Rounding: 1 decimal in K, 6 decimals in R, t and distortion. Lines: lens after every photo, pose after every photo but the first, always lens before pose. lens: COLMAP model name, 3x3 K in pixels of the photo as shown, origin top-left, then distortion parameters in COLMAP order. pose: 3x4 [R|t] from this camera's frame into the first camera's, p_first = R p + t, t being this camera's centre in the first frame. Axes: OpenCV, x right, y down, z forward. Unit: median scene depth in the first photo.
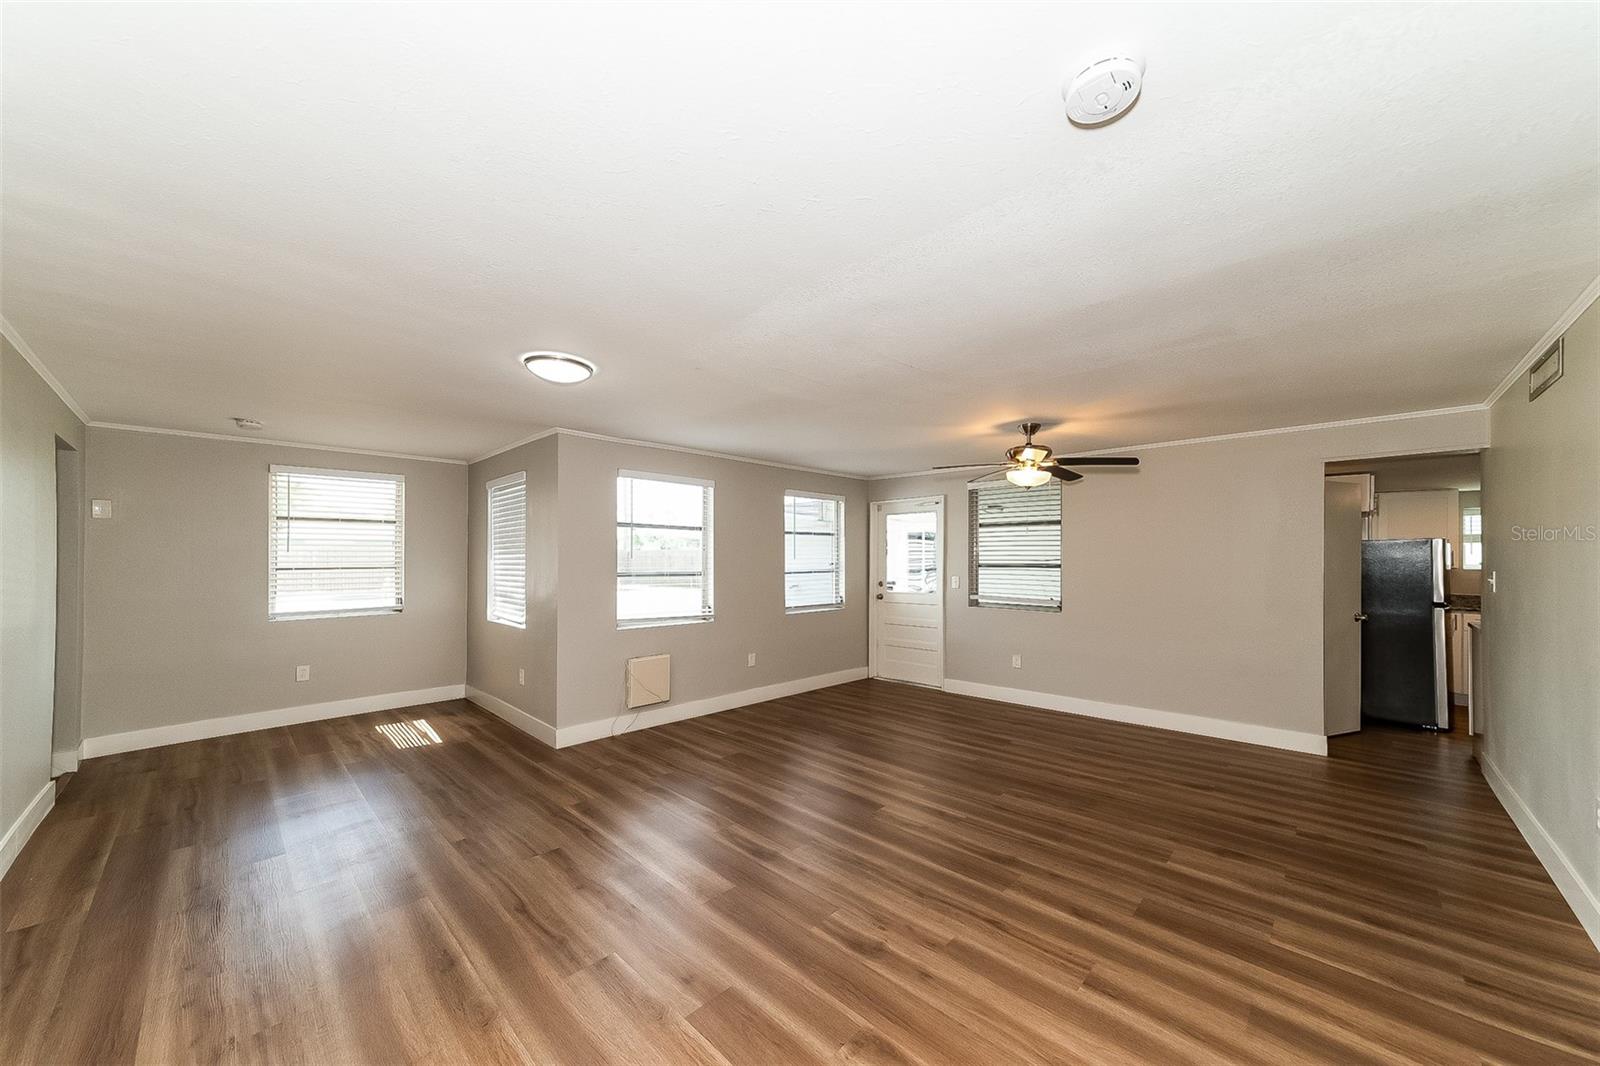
lens RADIAL K [[585.8, 0, 820.3], [0, 585.8, 555.8], [0, 0, 1]] dist [0.007344, 0.000263]
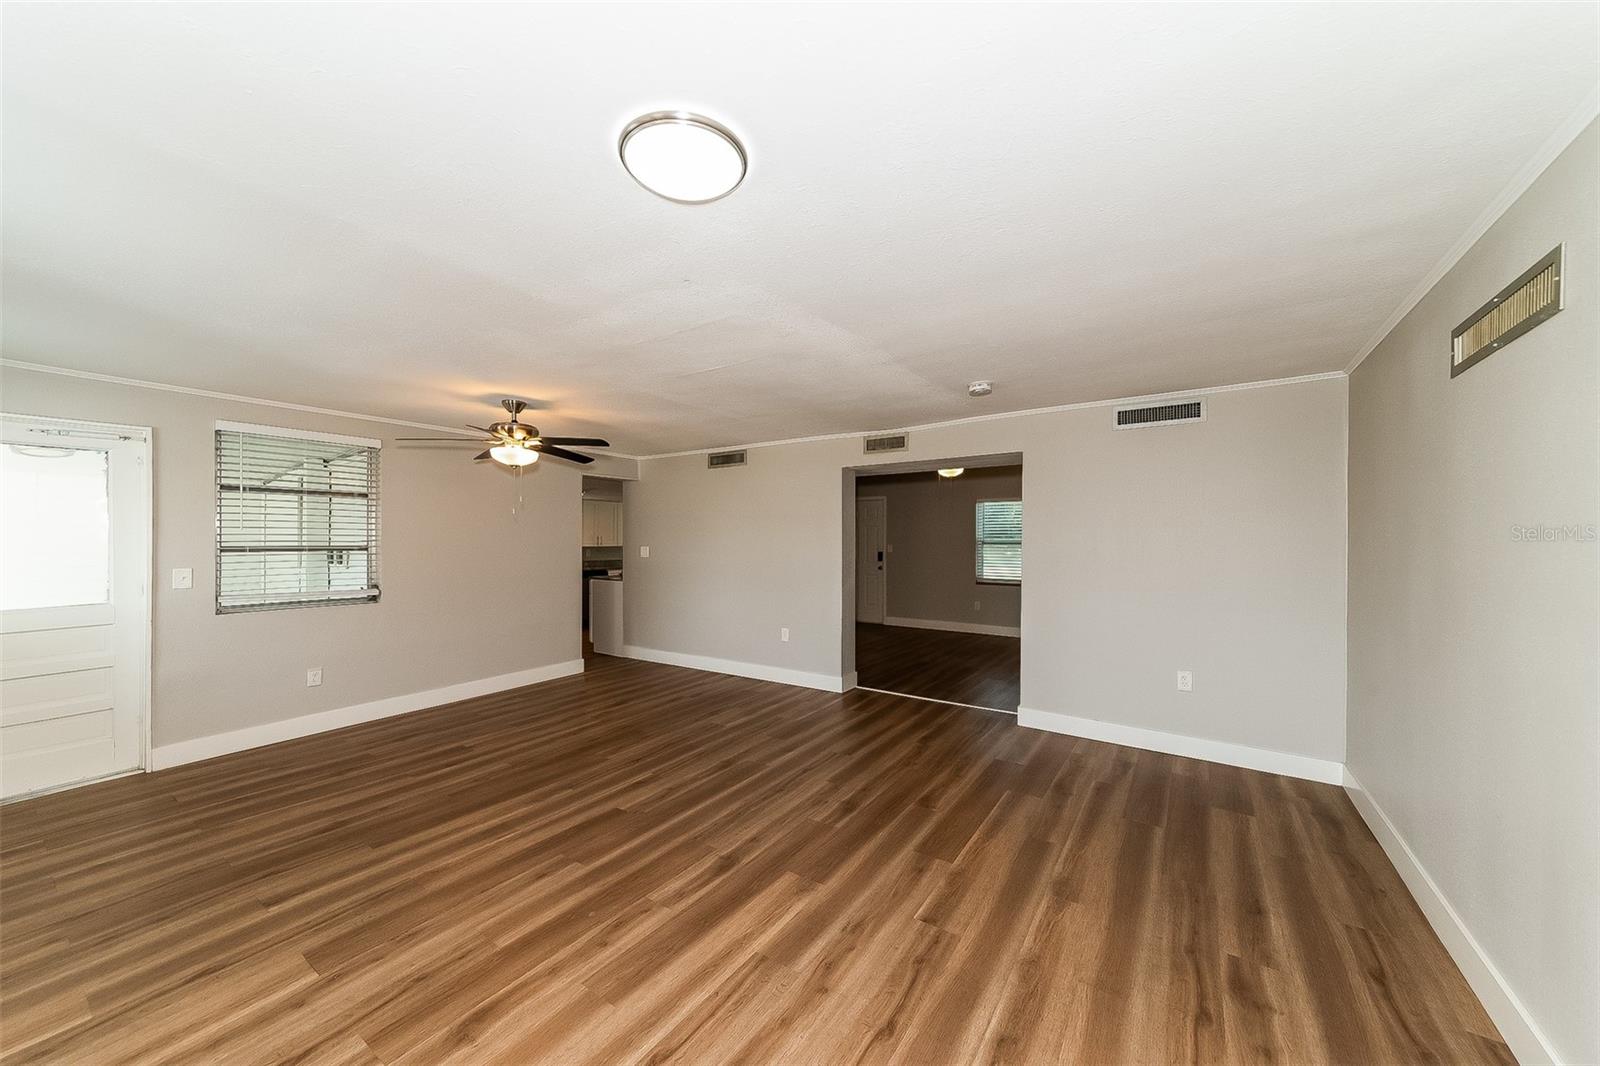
lens RADIAL K [[585.8, 0, 801.1], [0, 585.8, 538.6], [0, 0, 1]] dist [0.007344, 0.000263]
pose [[-0.176490, 0.001860, 0.984301, -0.763175], [-0.006496, 0.999974, -0.003055, 0.003793], [-0.984281, -0.006933, -0.176473, 0.788278]]
